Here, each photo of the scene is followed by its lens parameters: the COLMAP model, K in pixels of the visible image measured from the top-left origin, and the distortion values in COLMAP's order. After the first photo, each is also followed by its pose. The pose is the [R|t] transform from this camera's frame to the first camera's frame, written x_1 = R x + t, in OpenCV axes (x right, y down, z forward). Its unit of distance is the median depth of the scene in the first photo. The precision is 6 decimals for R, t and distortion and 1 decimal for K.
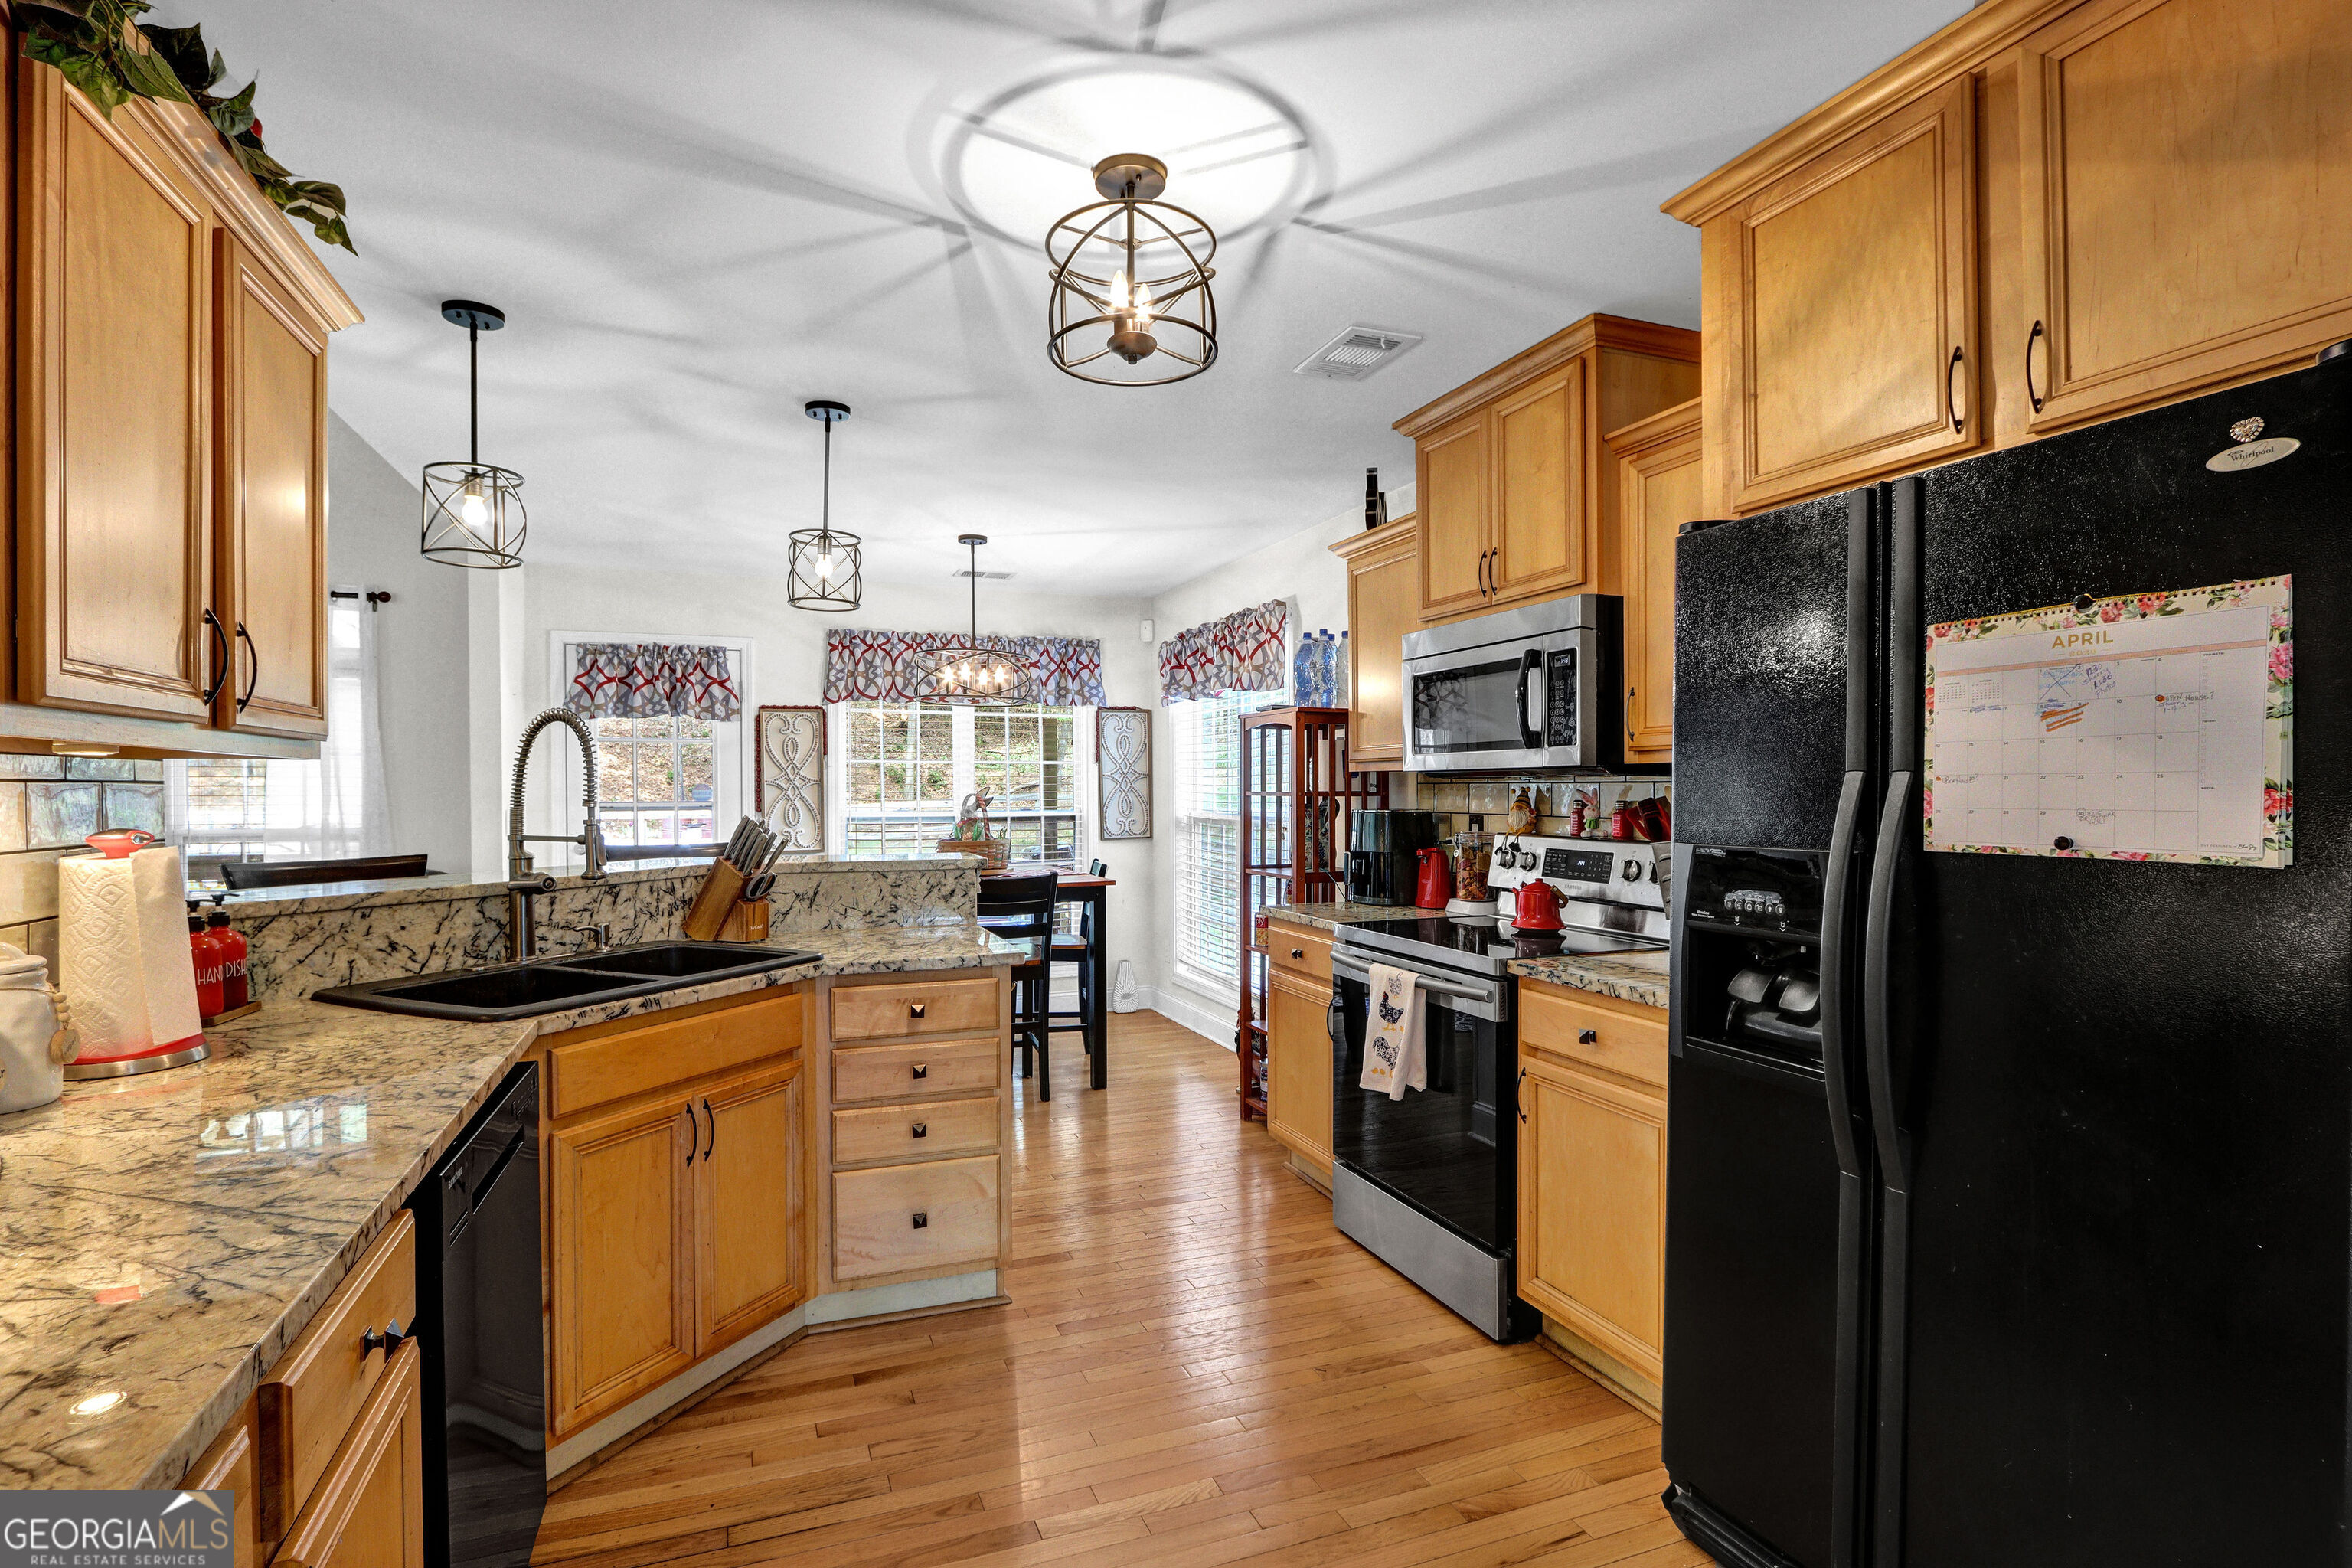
lens RADIAL K [[1108.9, 0, 1175.7], [0, 1108.9, 787.7], [0, 0, 1]] dist [-0.012711, 0.001092]
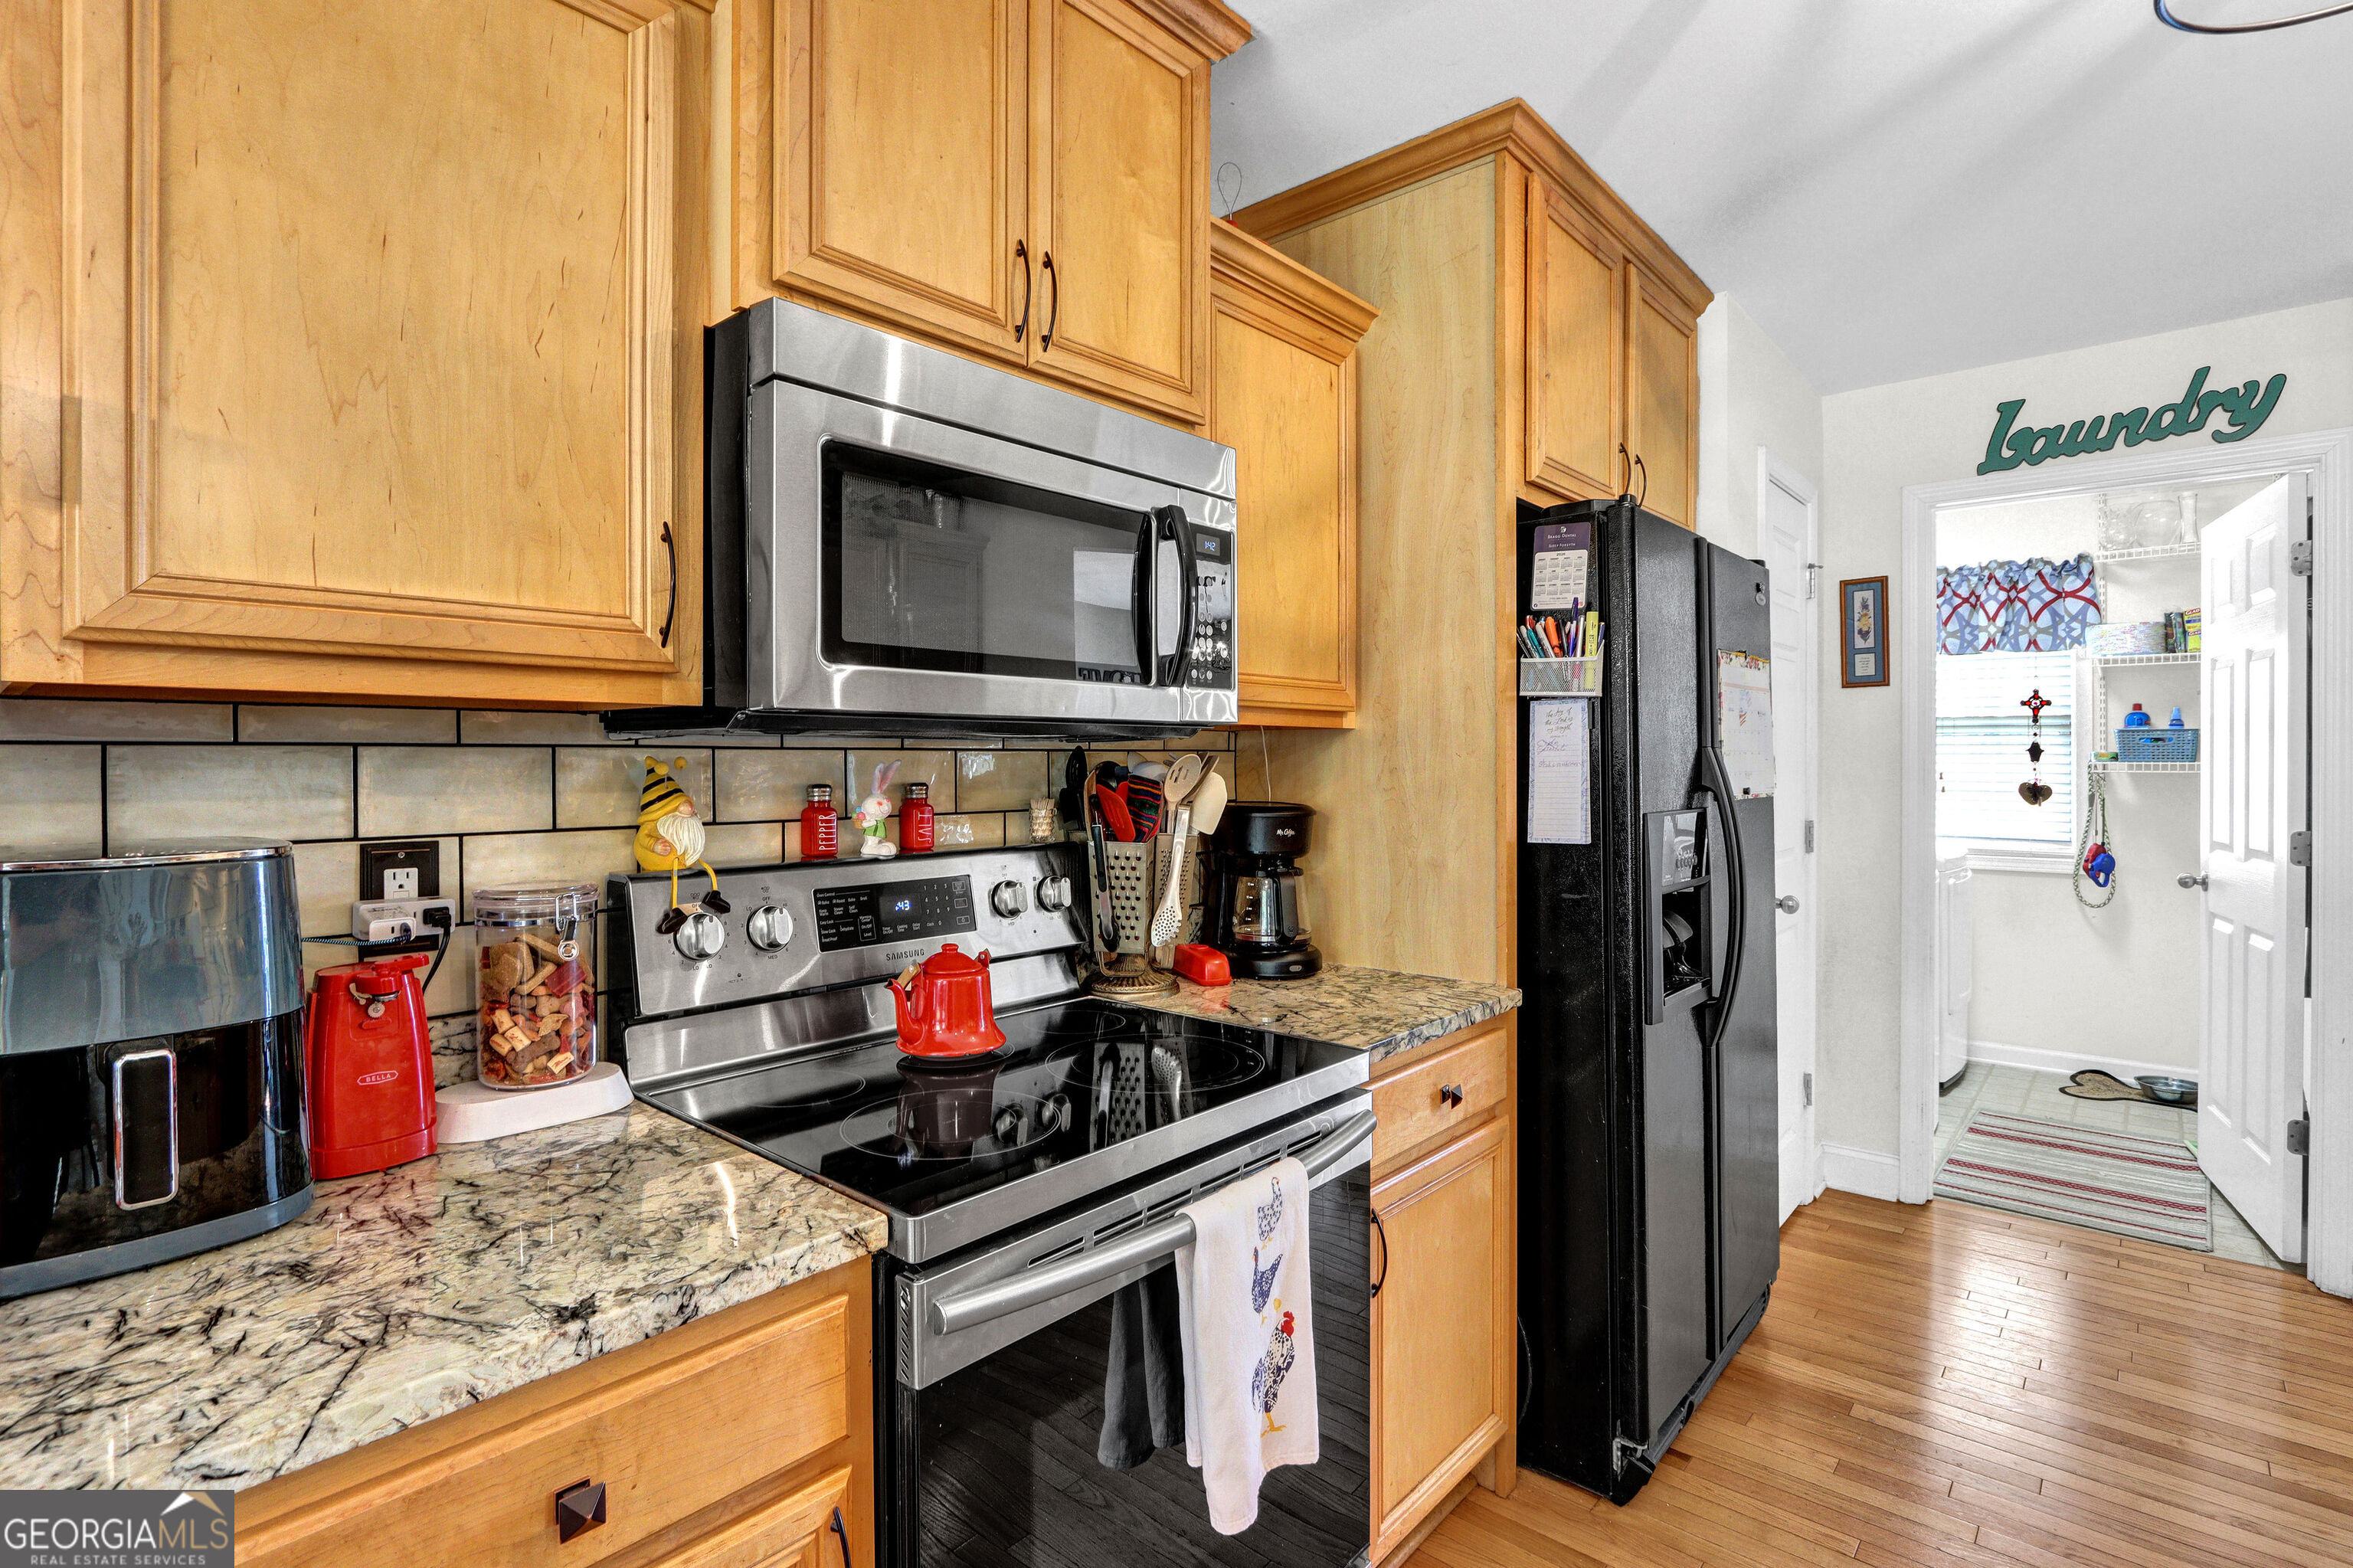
lens RADIAL K [[1128.0, 0, 1160.8], [0, 1128.0, 768.9], [0, 0, 1]] dist [-0.014642, 0.000954]
pose [[-0.452759, 0.002948, 0.891628, -0.169116], [0.005438, 0.999985, -0.000545, 0.005418], [-0.891616, 0.004602, -0.452769, 1.201472]]
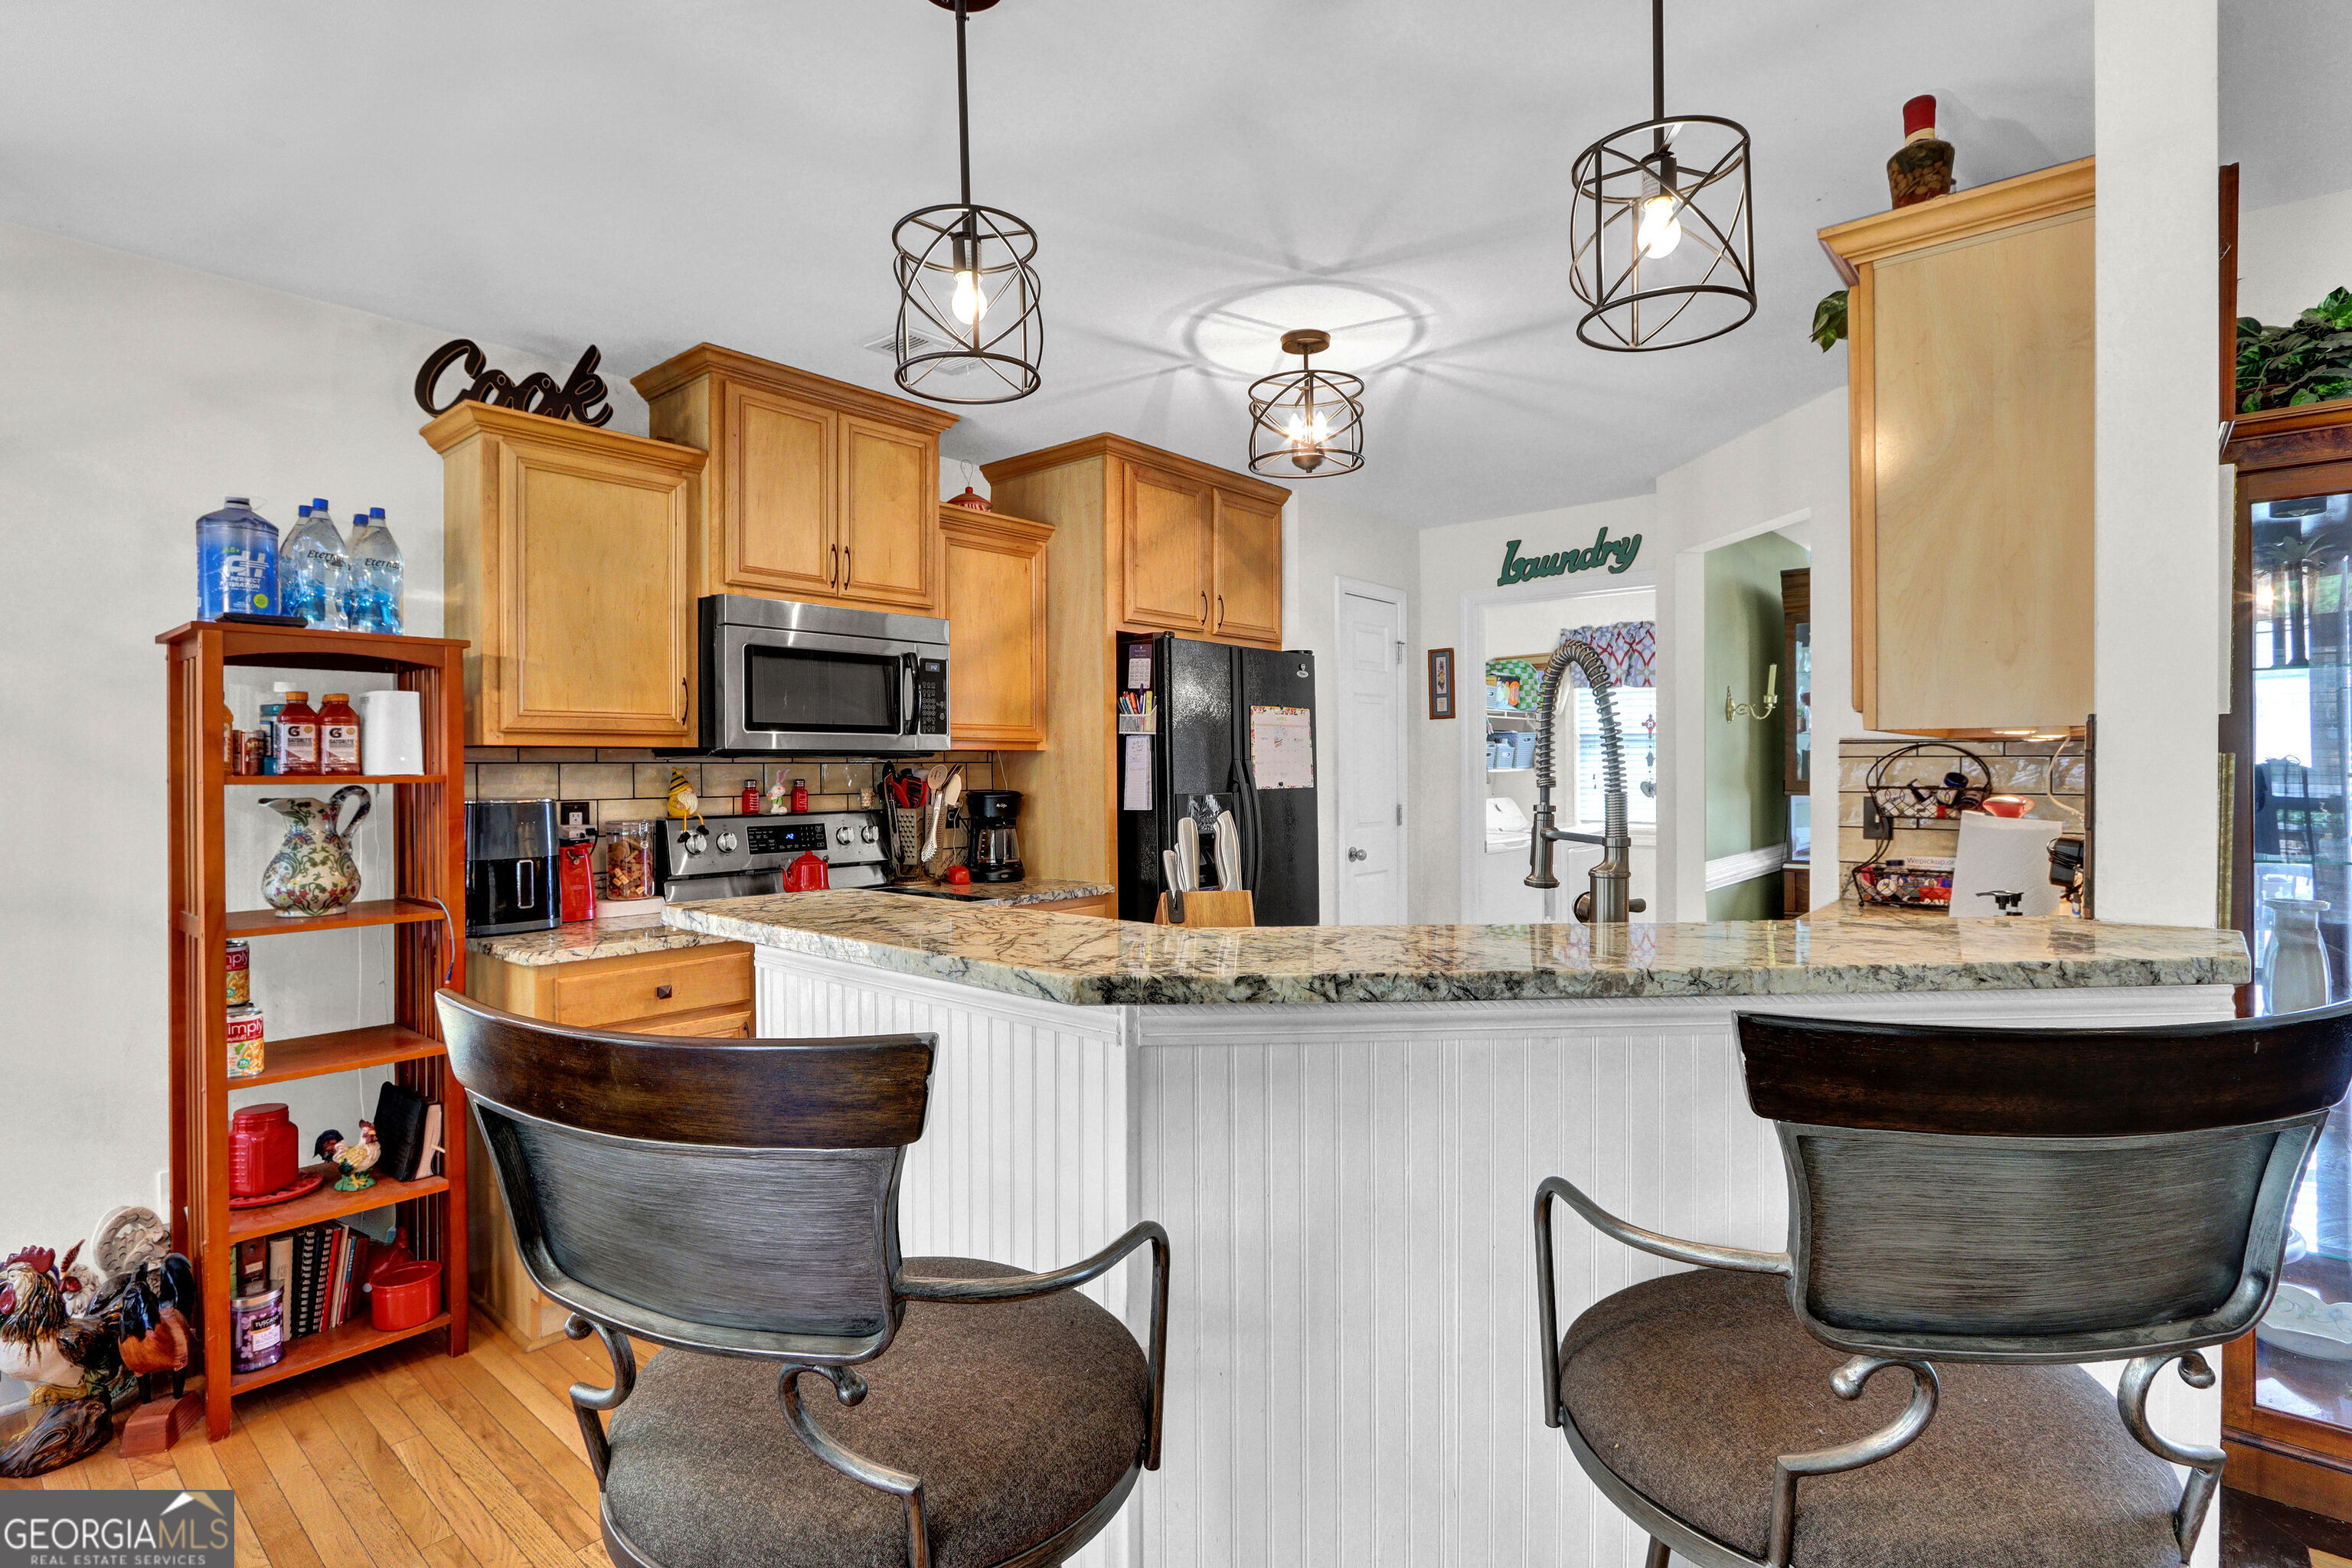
lens RADIAL K [[1146.8, 0, 1168.3], [0, 1146.8, 769.4], [0, 0, 1]] dist [-0.021914, 0.000107]
pose [[-0.468947, 0.011109, 0.883157, -0.875974], [0.010047, 0.999923, -0.007243, 0.014153], [-0.883169, 0.005476, -0.469022, 1.277338]]
